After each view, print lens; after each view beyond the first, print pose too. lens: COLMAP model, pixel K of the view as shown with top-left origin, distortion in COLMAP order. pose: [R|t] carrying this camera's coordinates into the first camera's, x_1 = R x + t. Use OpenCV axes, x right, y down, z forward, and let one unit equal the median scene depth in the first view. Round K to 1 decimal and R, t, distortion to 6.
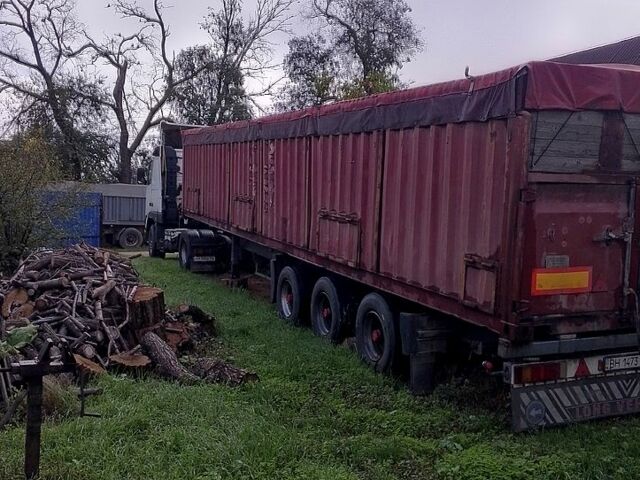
lens RADIAL K [[645.2, 0, 320.0], [0, 645.2, 240.0], [0, 0, 1]] dist [0.012712, 0.016393]
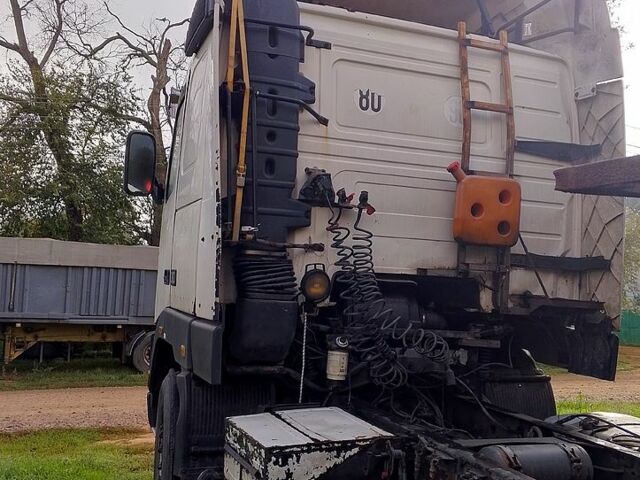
lens RADIAL K [[675.3, 0, 320.0], [0, 675.3, 240.0], [0, 0, 1]] dist [0.214518, -0.571199]
pose [[0.995481, 0.004902, -0.094831, -0.104592], [-0.016948, 0.991803, -0.126650, -0.021524], [0.093433, 0.127685, 0.987404, 0.429113]]
